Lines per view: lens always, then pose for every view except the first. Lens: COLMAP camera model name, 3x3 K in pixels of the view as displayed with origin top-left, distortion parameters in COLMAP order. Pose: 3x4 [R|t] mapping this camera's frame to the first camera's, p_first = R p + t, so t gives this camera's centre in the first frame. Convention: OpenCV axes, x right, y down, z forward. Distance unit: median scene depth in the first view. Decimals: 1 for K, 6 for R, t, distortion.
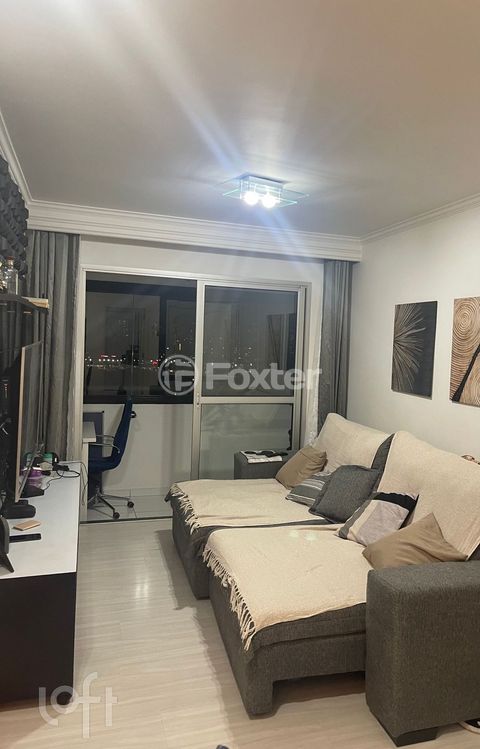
lens RADIAL K [[587.7, 0, 240.2], [0, 587.7, 355.4], [0, 0, 1]] dist [0.038472, -0.003321]
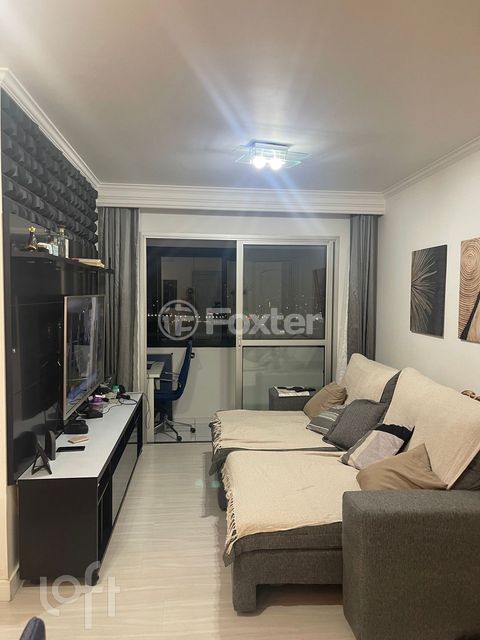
lens RADIAL K [[489.7, 0, 240.0], [0, 489.7, 320.0], [0, 0, 1]] dist [0.043992, -0.002039]
pose [[0.969806, -0.019828, -0.243070, 0.198852], [0.021242, 0.999769, 0.003195, 0.032653], [0.242951, -0.008262, 0.970003, 0.063543]]
